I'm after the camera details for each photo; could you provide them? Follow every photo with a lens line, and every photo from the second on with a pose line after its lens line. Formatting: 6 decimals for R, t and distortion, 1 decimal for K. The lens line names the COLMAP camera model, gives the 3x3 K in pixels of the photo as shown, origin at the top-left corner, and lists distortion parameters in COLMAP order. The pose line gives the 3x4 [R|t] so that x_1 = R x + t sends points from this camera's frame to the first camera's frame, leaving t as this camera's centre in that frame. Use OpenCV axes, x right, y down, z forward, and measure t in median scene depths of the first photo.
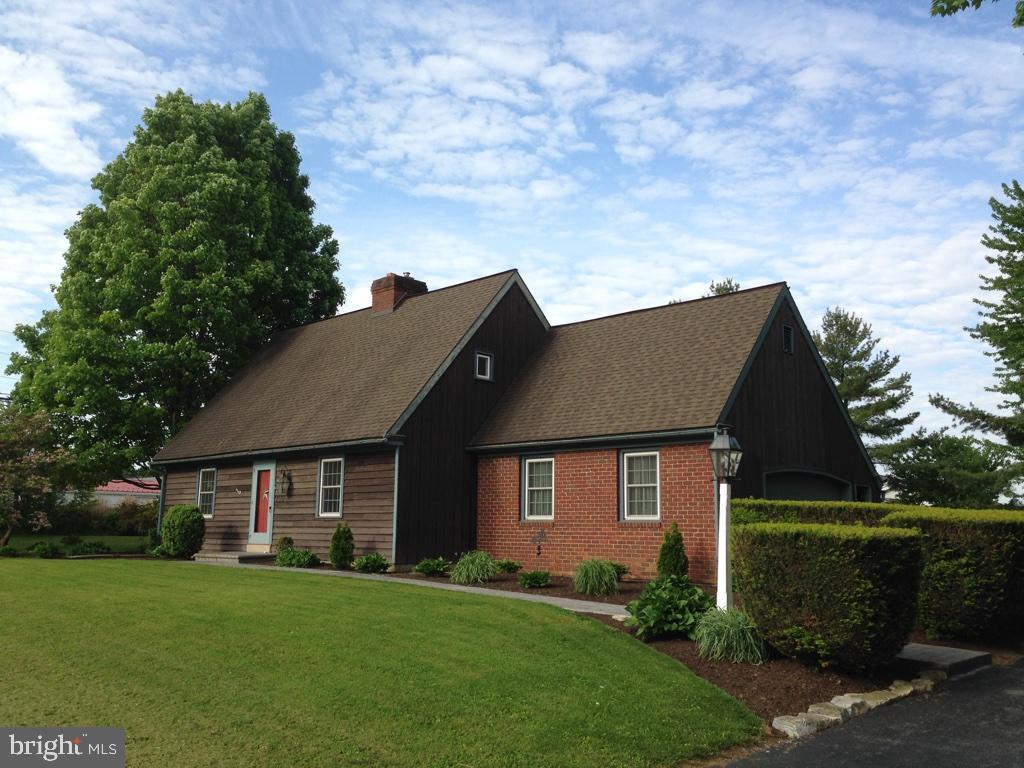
lens RADIAL K [[960.9, 0, 510.3], [0, 960.9, 384.8], [0, 0, 1]] dist [0.236516, -0.300273]
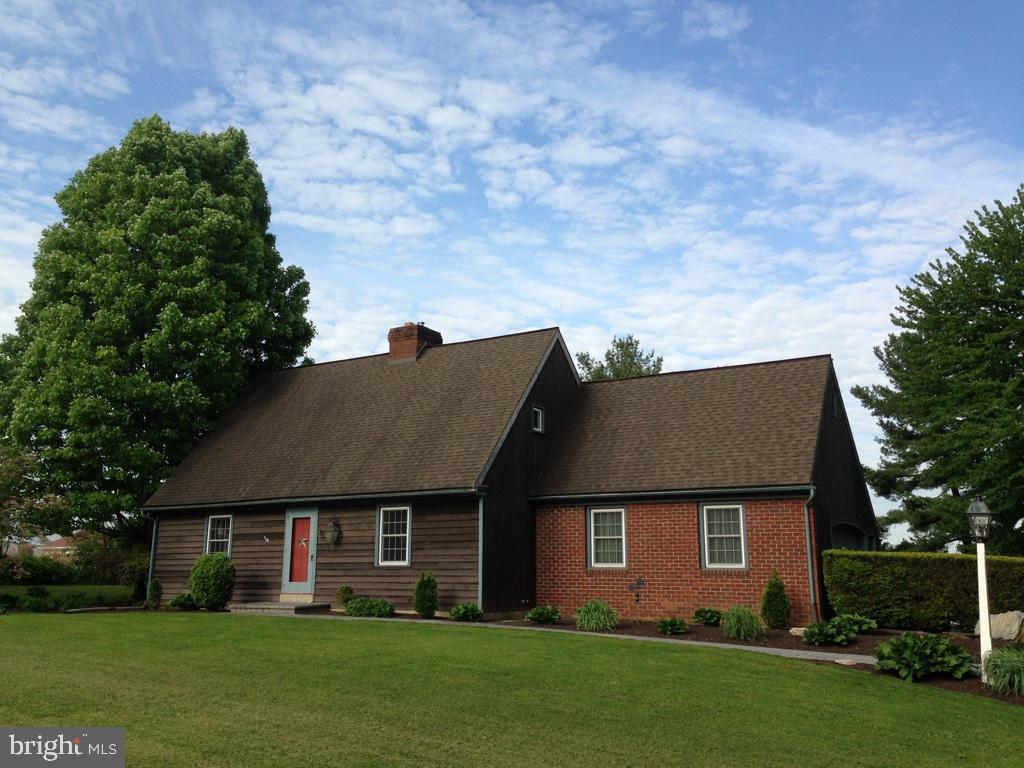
lens RADIAL K [[999.9, 0, 513.1], [0, 999.9, 404.6], [0, 0, 1]] dist [0.185768, -0.018720]
pose [[0.973541, 0.028671, 0.226706, -0.121534], [-0.024757, 0.999492, -0.020090, -0.005205], [-0.227167, 0.013946, 0.973756, -0.019799]]
